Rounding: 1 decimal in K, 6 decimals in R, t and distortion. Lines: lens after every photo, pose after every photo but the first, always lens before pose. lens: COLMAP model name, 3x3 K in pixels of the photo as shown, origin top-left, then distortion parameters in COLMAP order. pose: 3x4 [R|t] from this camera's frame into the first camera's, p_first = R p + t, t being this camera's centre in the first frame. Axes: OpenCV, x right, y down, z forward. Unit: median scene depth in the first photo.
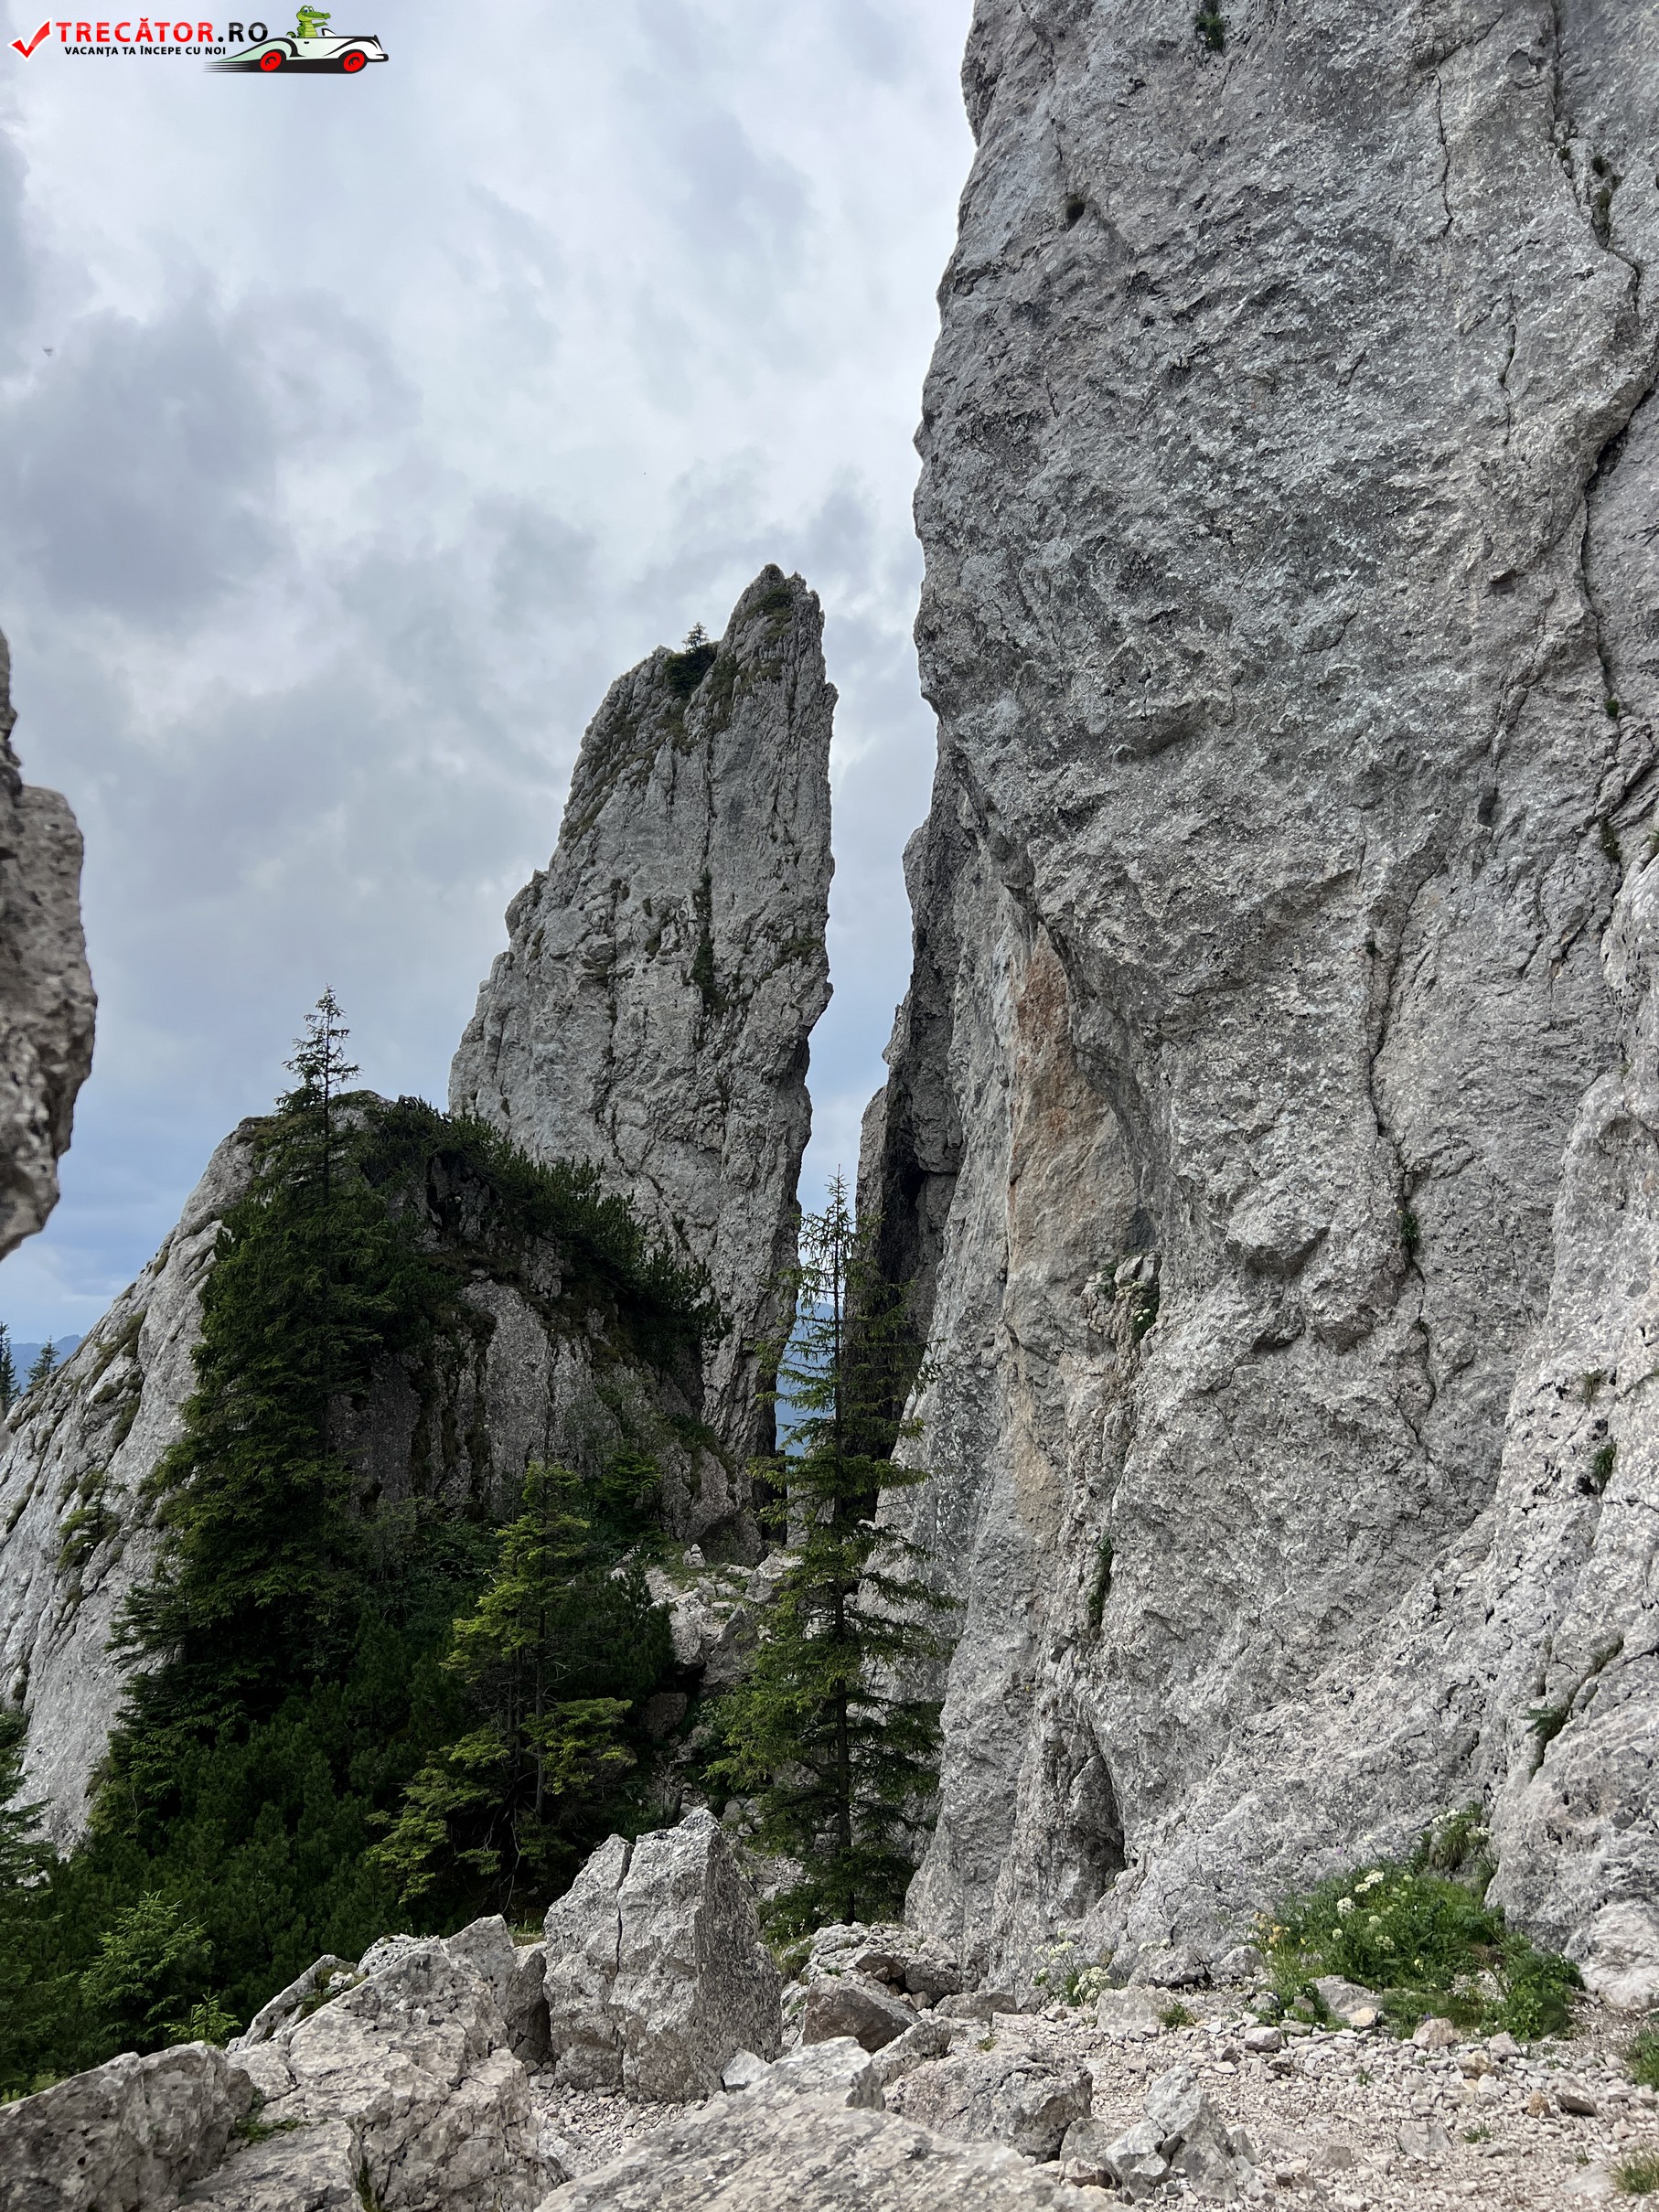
lens RADIAL K [[1693.7, 0, 829.5], [0, 1693.7, 1106.0], [0, 0, 1]] dist [0.071962, -0.083794]
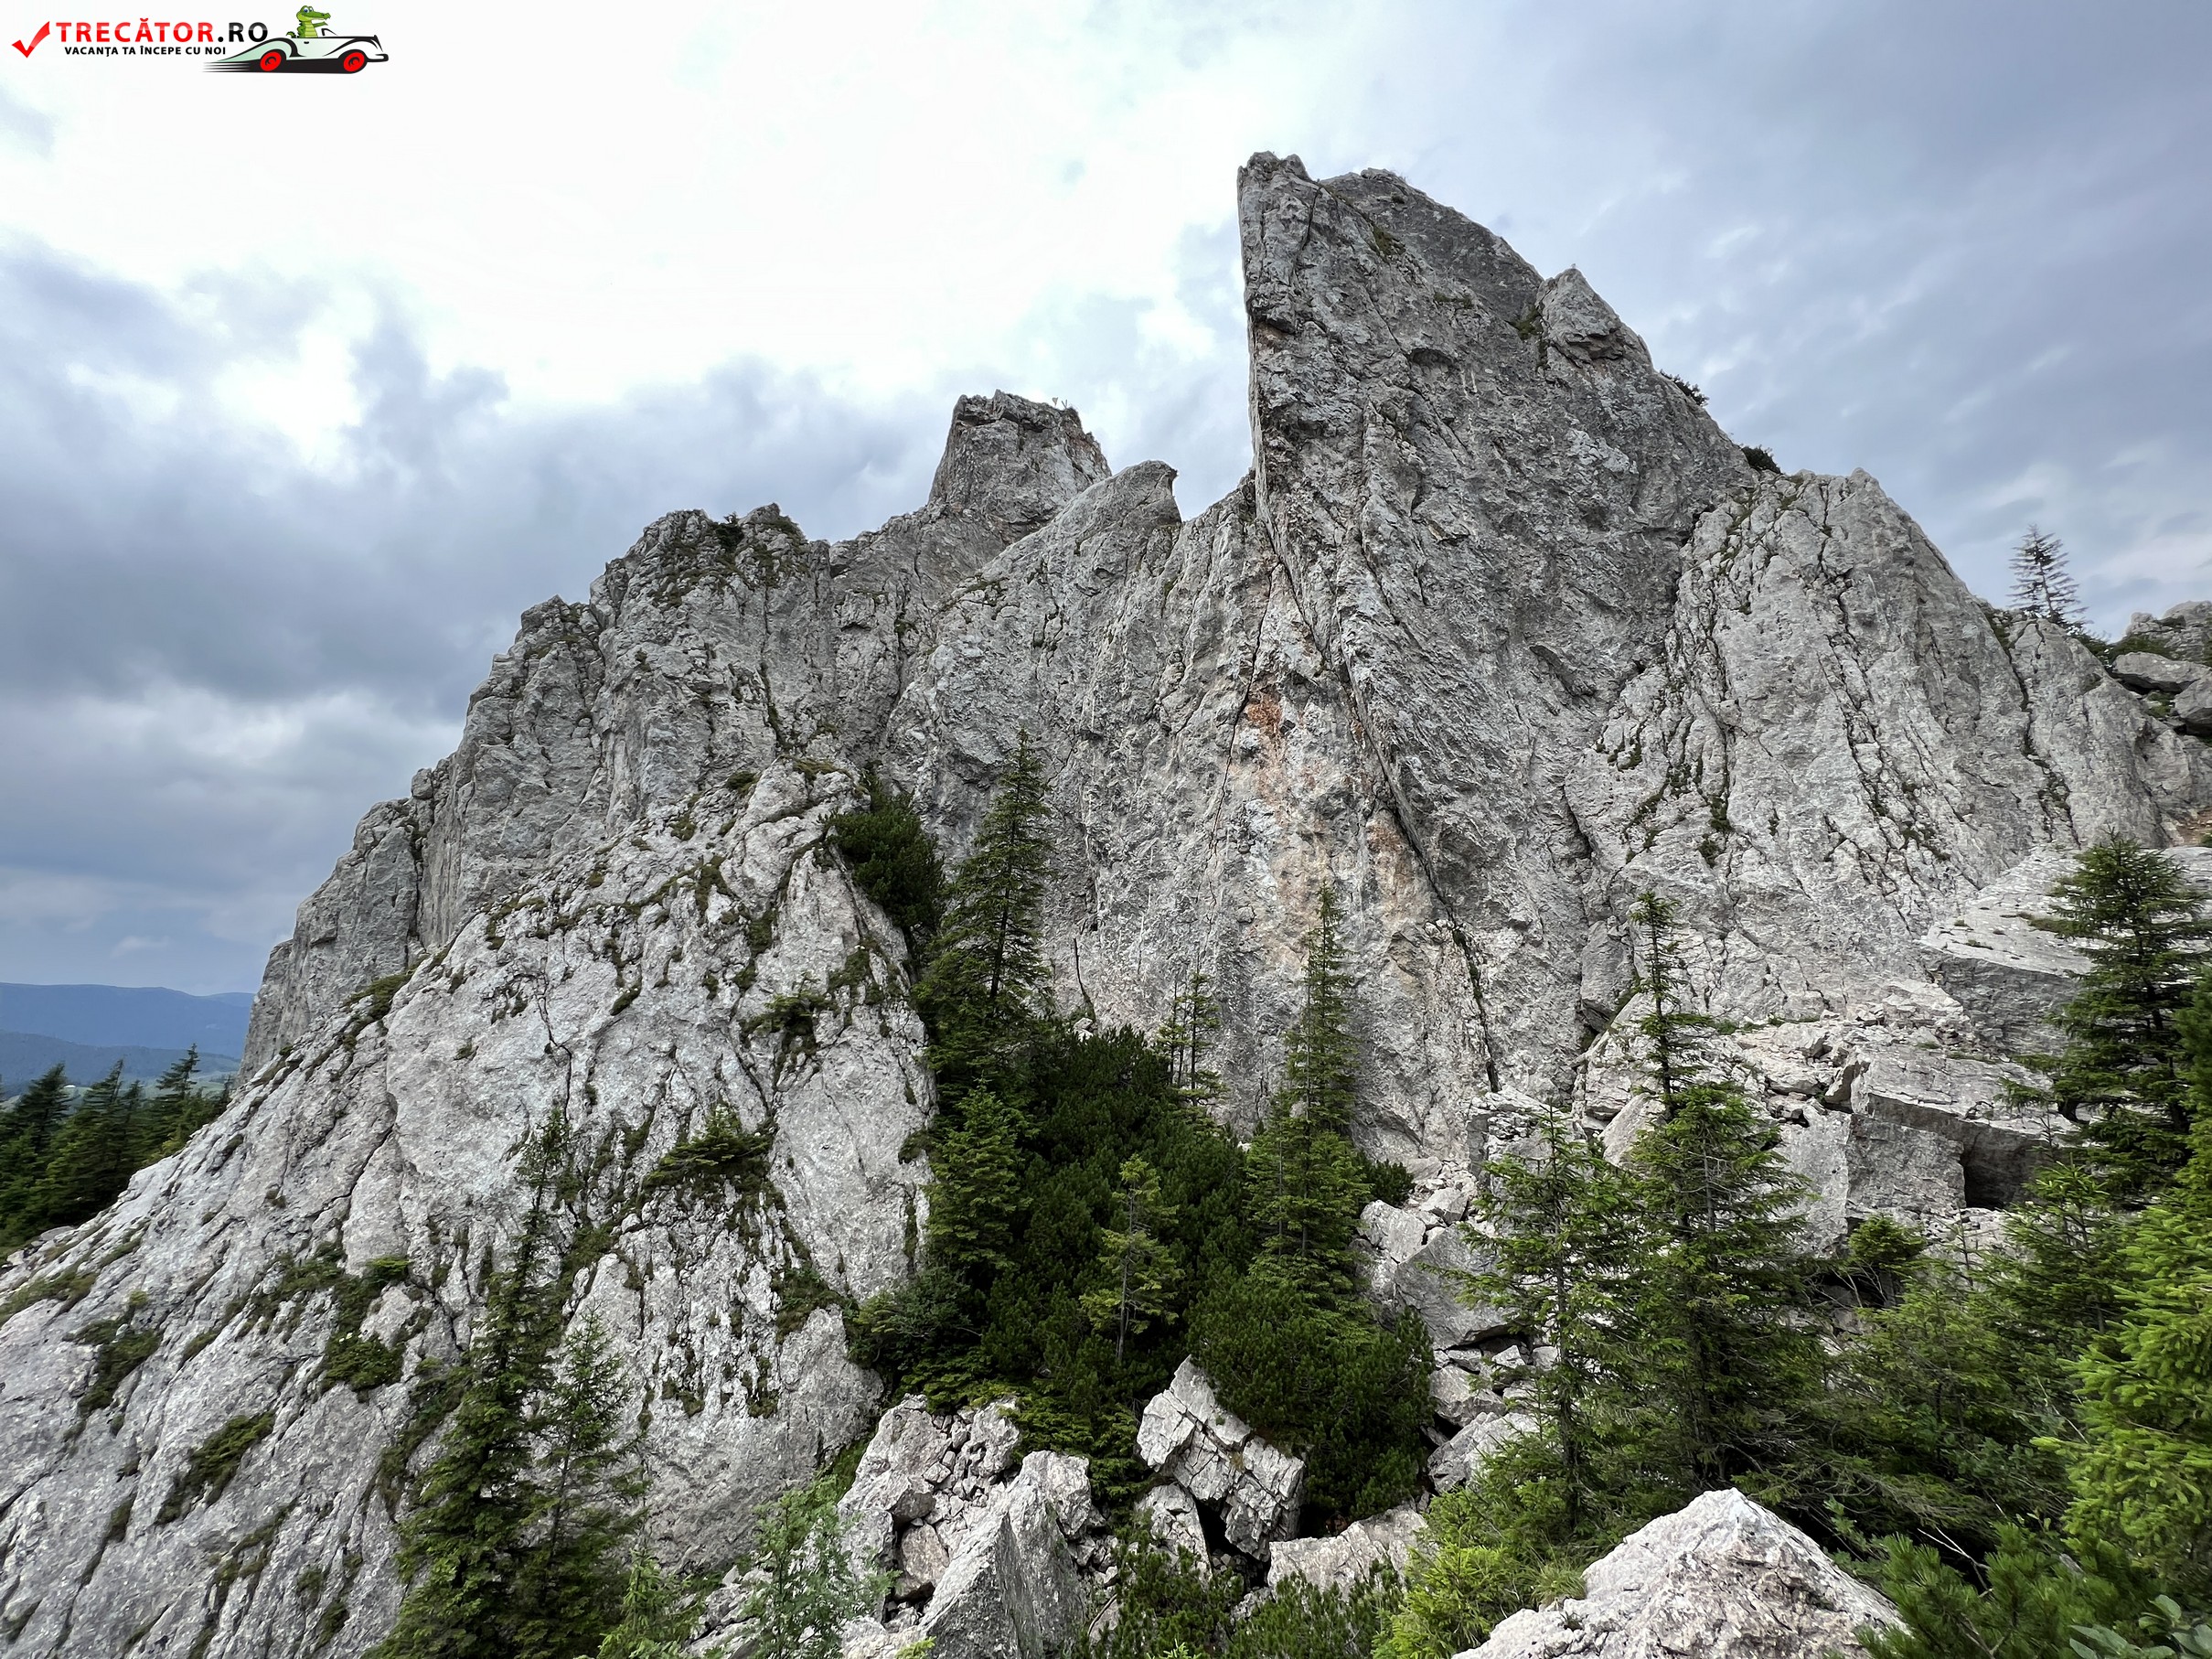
lens RADIAL K [[877.4, 0, 1106.0], [0, 877.4, 829.5], [0, 0, 1]] dist [-0.000167, -0.000007]
pose [[0.438636, 0.216327, 0.872239, -0.664842], [-0.157930, 0.974045, -0.162155, 0.115918], [-0.884679, -0.066626, 0.461416, 0.279704]]
